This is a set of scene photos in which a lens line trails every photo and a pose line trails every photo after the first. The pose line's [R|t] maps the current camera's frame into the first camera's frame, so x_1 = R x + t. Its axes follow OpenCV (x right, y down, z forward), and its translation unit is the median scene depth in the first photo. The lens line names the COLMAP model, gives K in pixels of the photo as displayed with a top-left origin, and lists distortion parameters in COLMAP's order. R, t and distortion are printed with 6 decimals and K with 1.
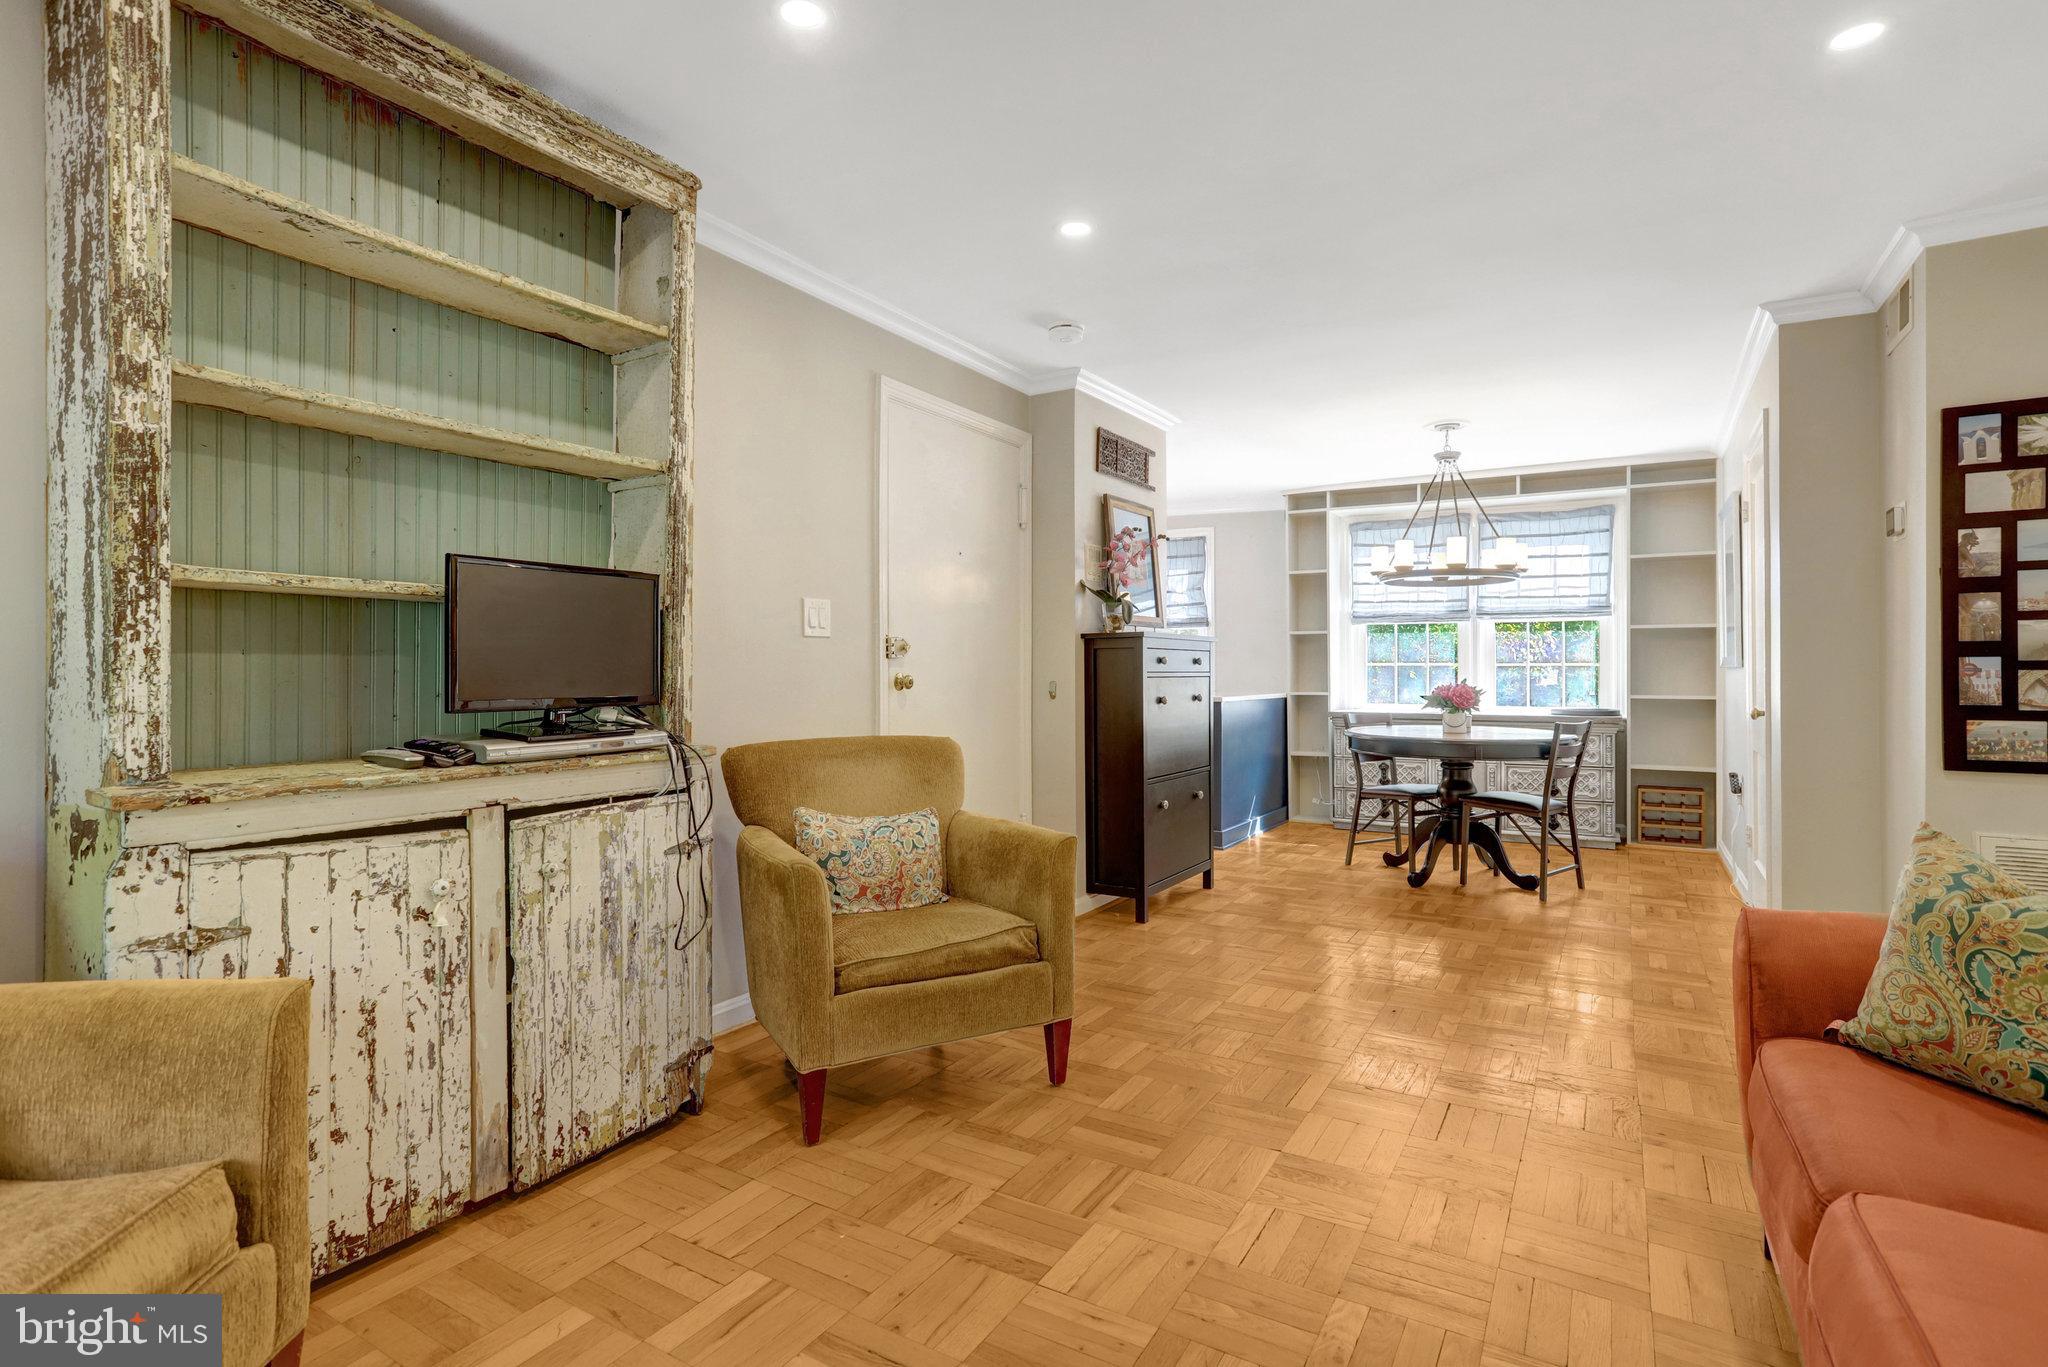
lens RADIAL K [[1000.7, 0, 1023.0], [0, 1000.7, 671.5], [0, 0, 1]] dist [-0.059105, 0.041116]
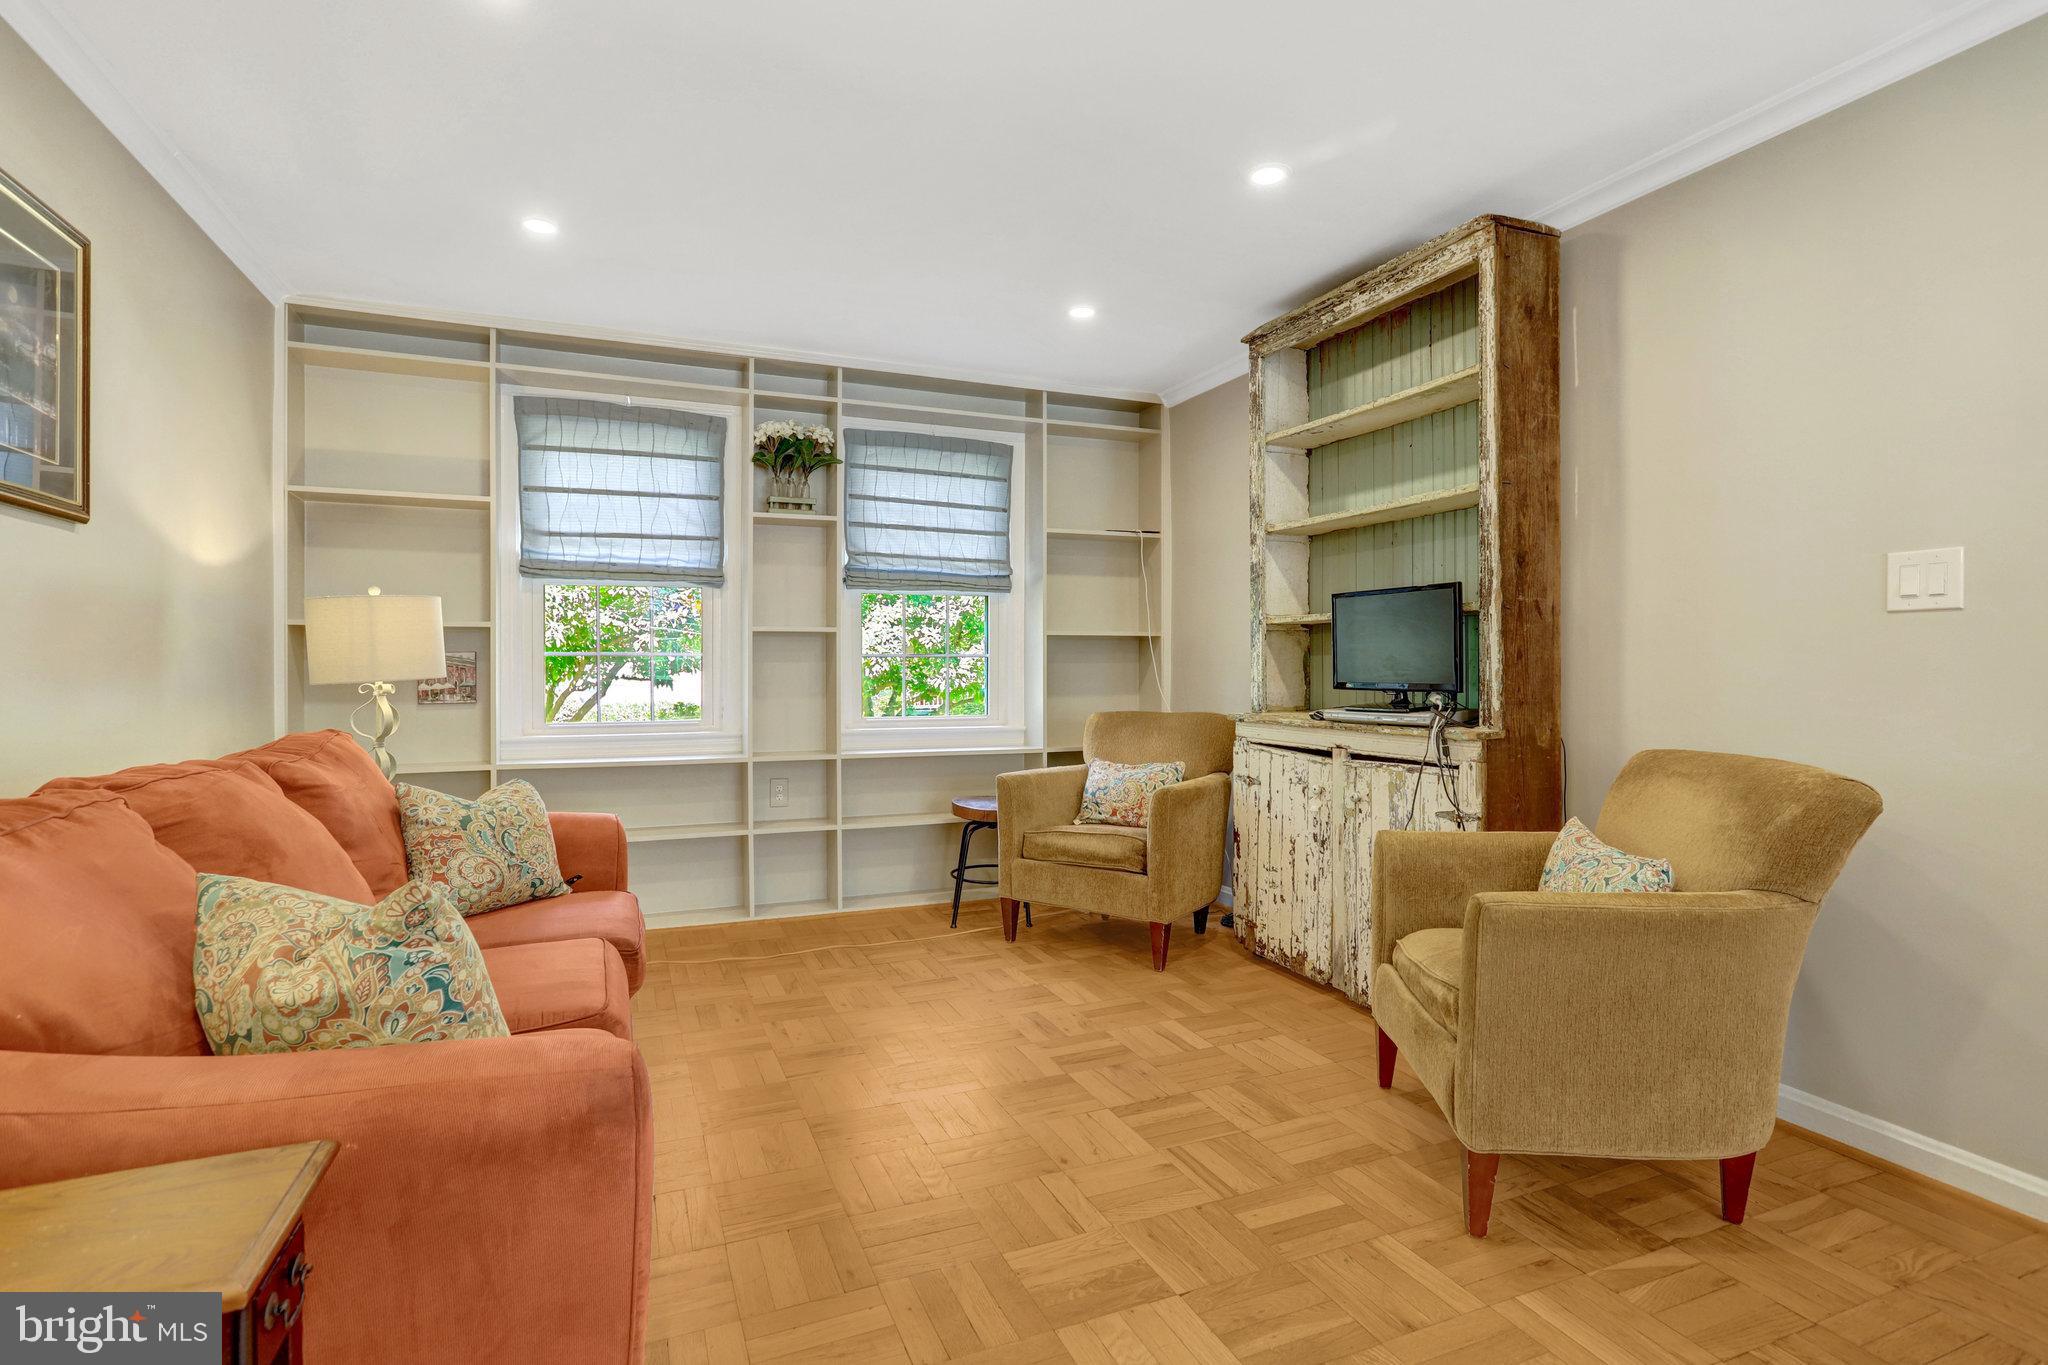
lens RADIAL K [[1000.7, 0, 1023.0], [0, 1000.7, 670.5], [0, 0, 1]] dist [-0.059105, 0.041116]
pose [[-0.588735, 0.005232, -0.808309, 0.461024], [-0.000508, 0.999976, 0.006842, -0.000150], [0.808326, 0.004439, -0.588719, 0.659135]]
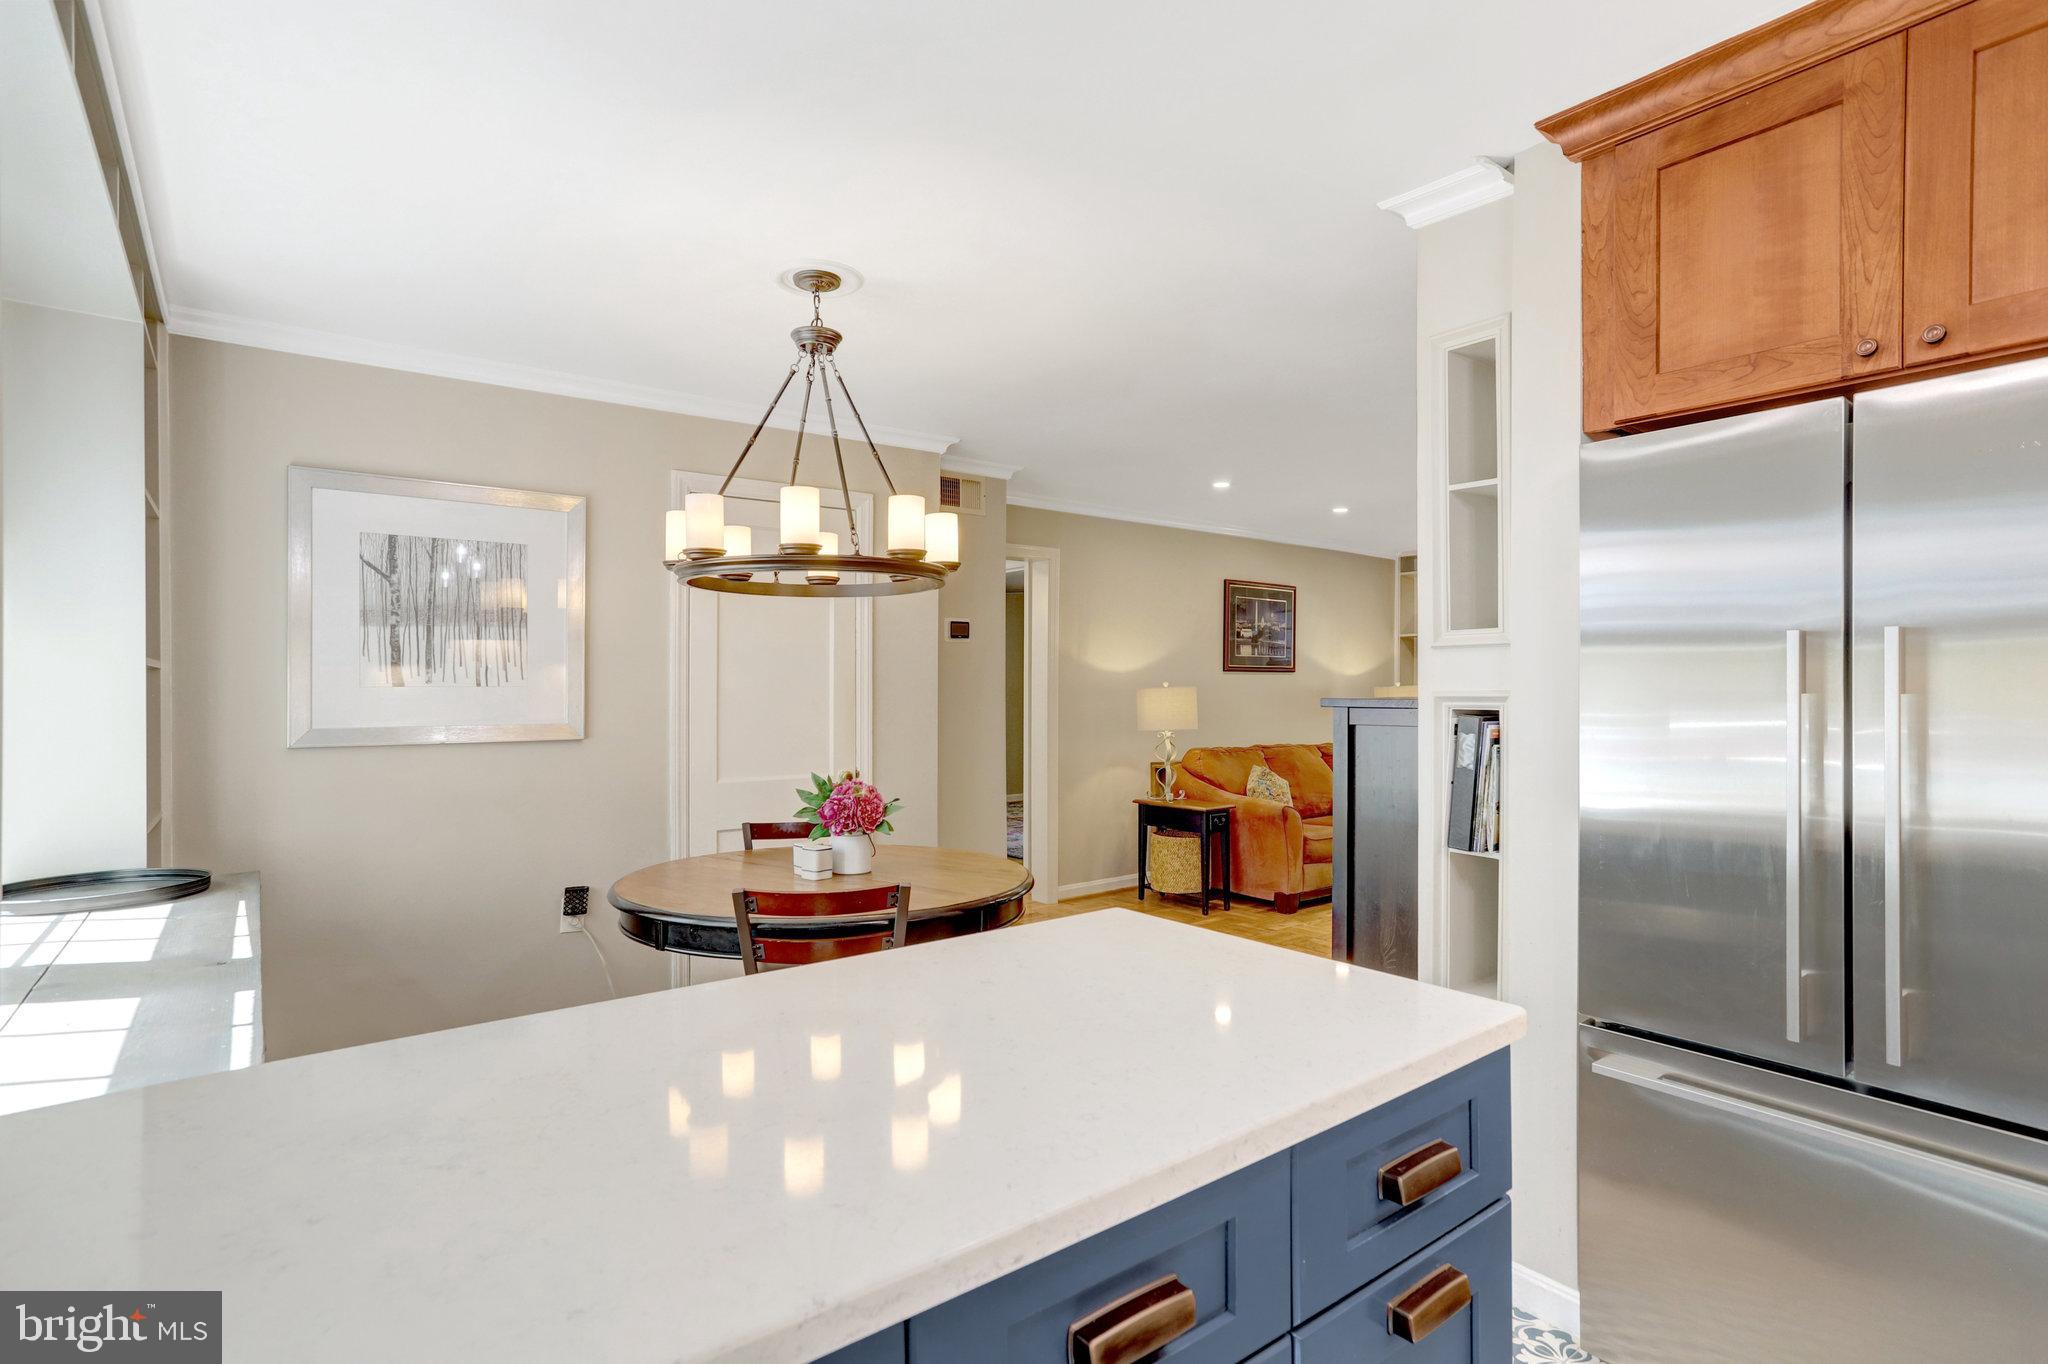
lens RADIAL K [[1006.2, 0, 1013.5], [0, 1006.2, 700.4], [0, 0, 1]] dist [-0.038851, 0.030384]
pose [[-0.930828, -0.000016, 0.365456, 0.173098], [0.004409, 0.999927, 0.011272, -0.042518], [-0.365430, 0.012104, -0.930760, 1.691903]]
